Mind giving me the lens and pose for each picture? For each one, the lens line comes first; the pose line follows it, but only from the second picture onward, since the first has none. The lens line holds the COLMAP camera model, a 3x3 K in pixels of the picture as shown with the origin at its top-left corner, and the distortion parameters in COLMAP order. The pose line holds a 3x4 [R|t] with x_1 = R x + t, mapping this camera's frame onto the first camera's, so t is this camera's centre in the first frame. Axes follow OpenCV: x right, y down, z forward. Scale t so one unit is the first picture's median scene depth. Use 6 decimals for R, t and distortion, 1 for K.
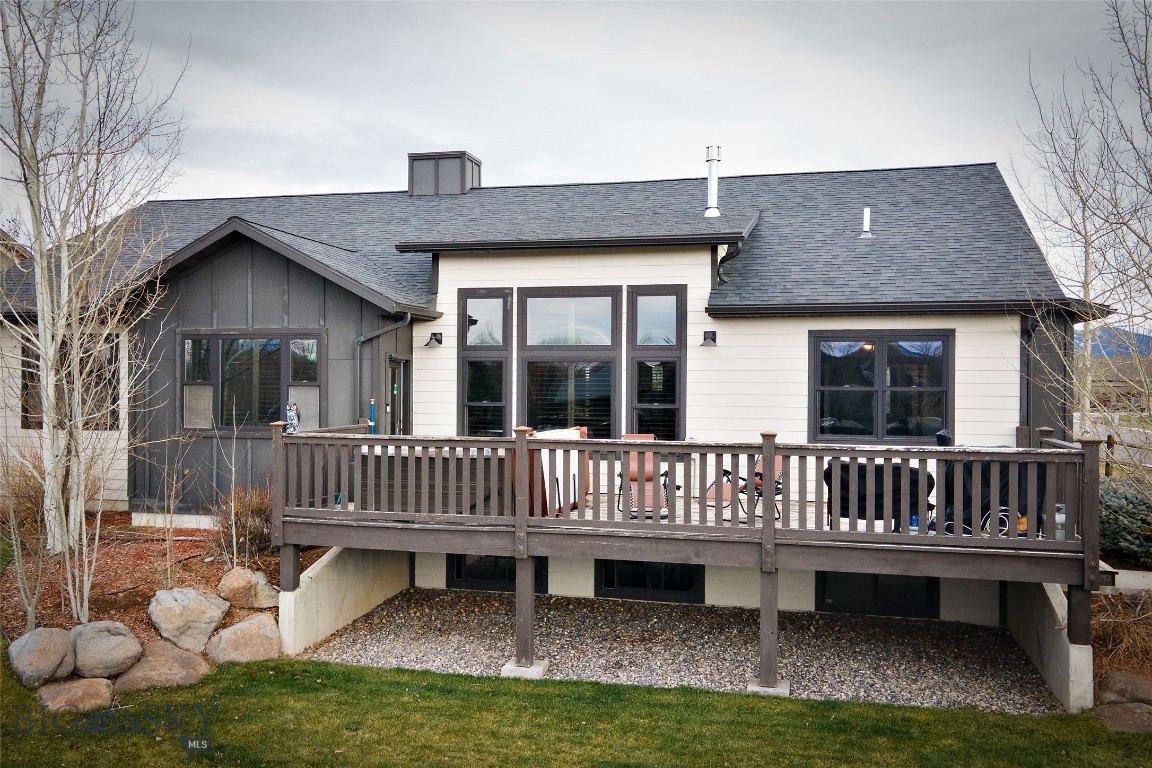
lens RADIAL K [[998.8, 0, 576.0], [0, 998.8, 384.0], [0, 0, 1]] dist [0.028142, 0.006762]
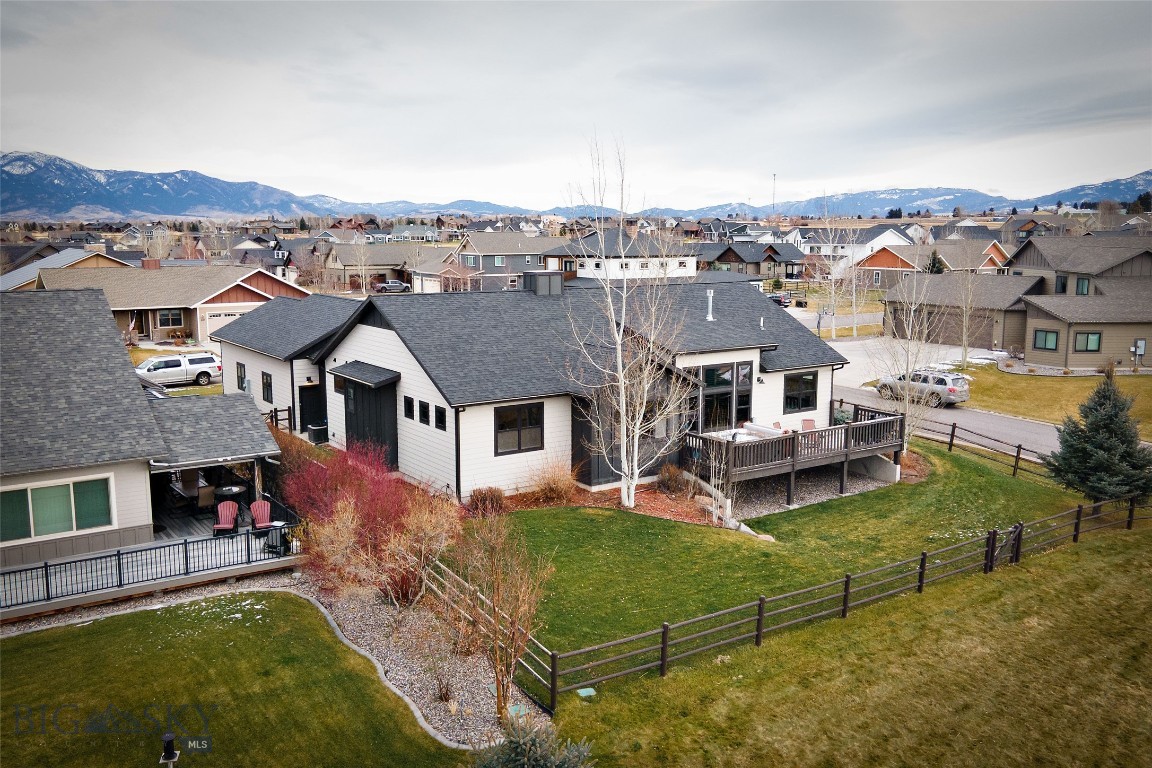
lens RADIAL K [[986.2, 0, 576.0], [0, 986.2, 384.0], [0, 0, 1]] dist [0.036069, 0.002476]
pose [[0.660872, -0.121407, 0.740614, -2.317023], [0.004486, 0.987450, 0.157867, -0.490324], [-0.750486, -0.101007, 0.653122, -0.392463]]
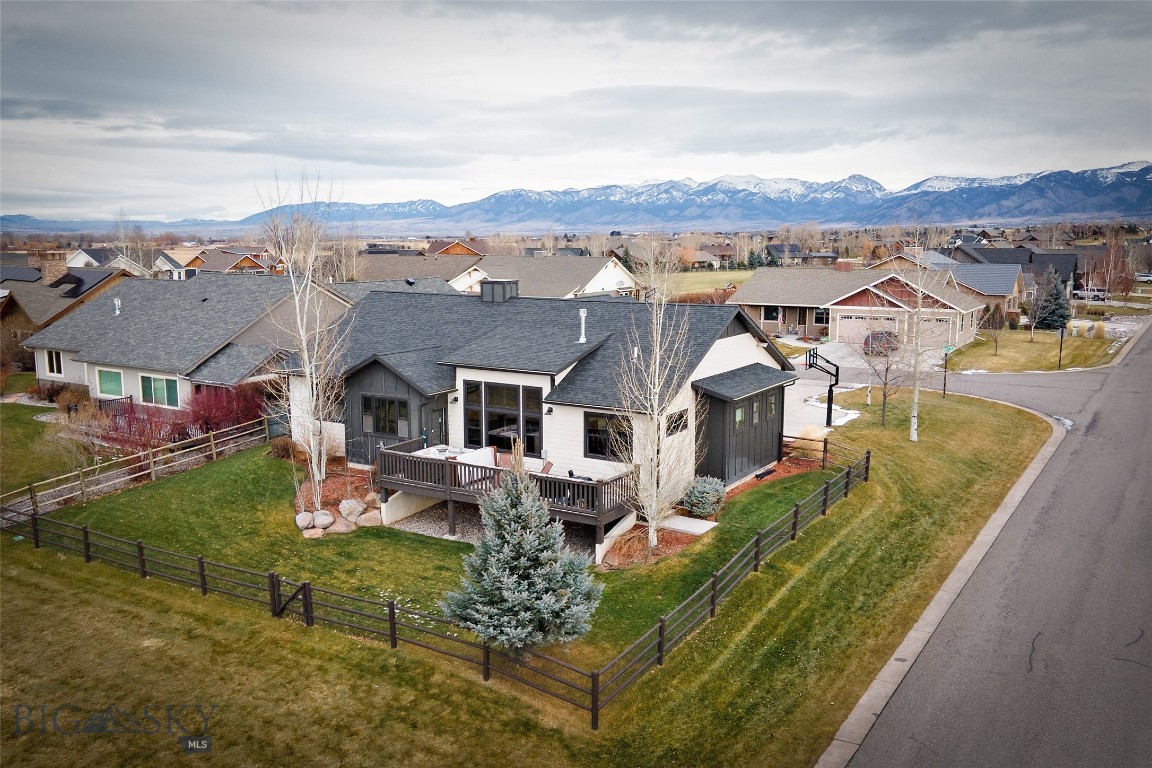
lens RADIAL K [[998.8, 0, 576.0], [0, 998.8, 384.0], [0, 0, 1]] dist [0.028142, 0.006762]
pose [[0.951406, 0.039664, -0.305374, 1.001880], [0.006912, 0.988669, 0.149950, -0.507986], [0.307862, -0.144774, 0.940352, -1.347405]]
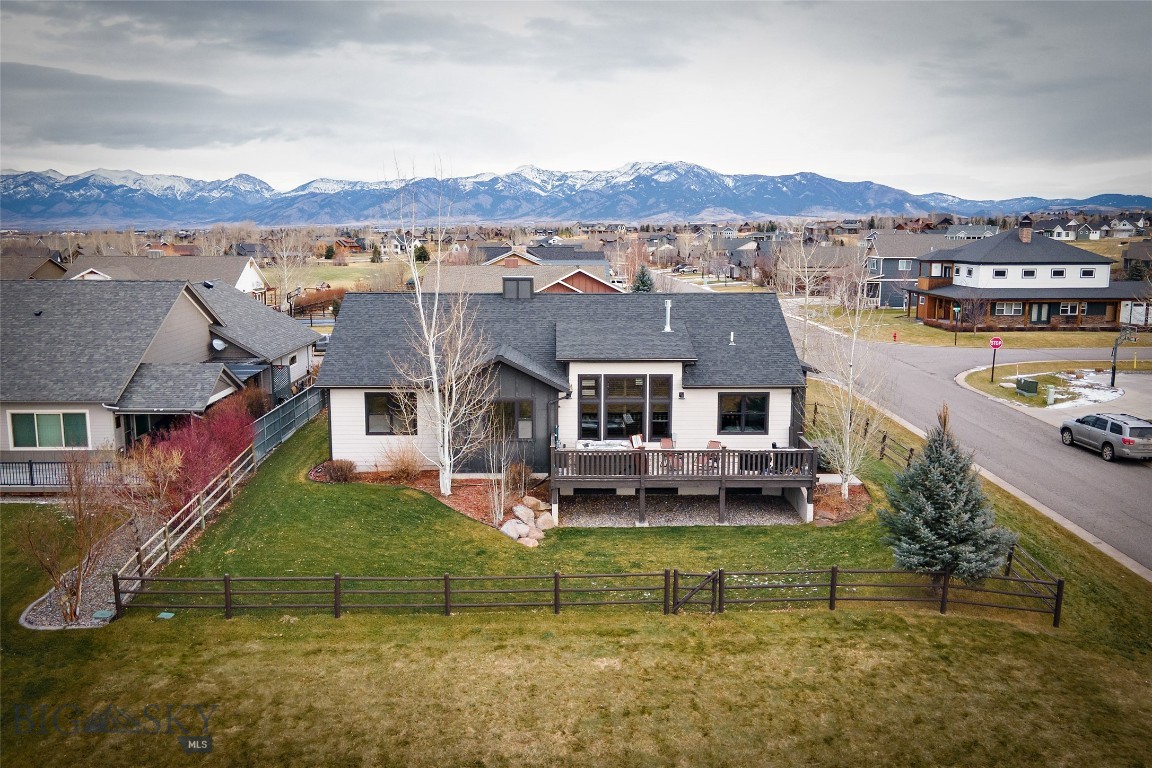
lens RADIAL K [[998.8, 0, 576.0], [0, 998.8, 384.0], [0, 0, 1]] dist [0.028142, 0.006762]
pose [[0.965275, -0.045210, 0.257293, -0.854343], [0.005326, 0.988112, 0.153645, -0.509088], [-0.261181, -0.146940, 0.954041, -1.501699]]
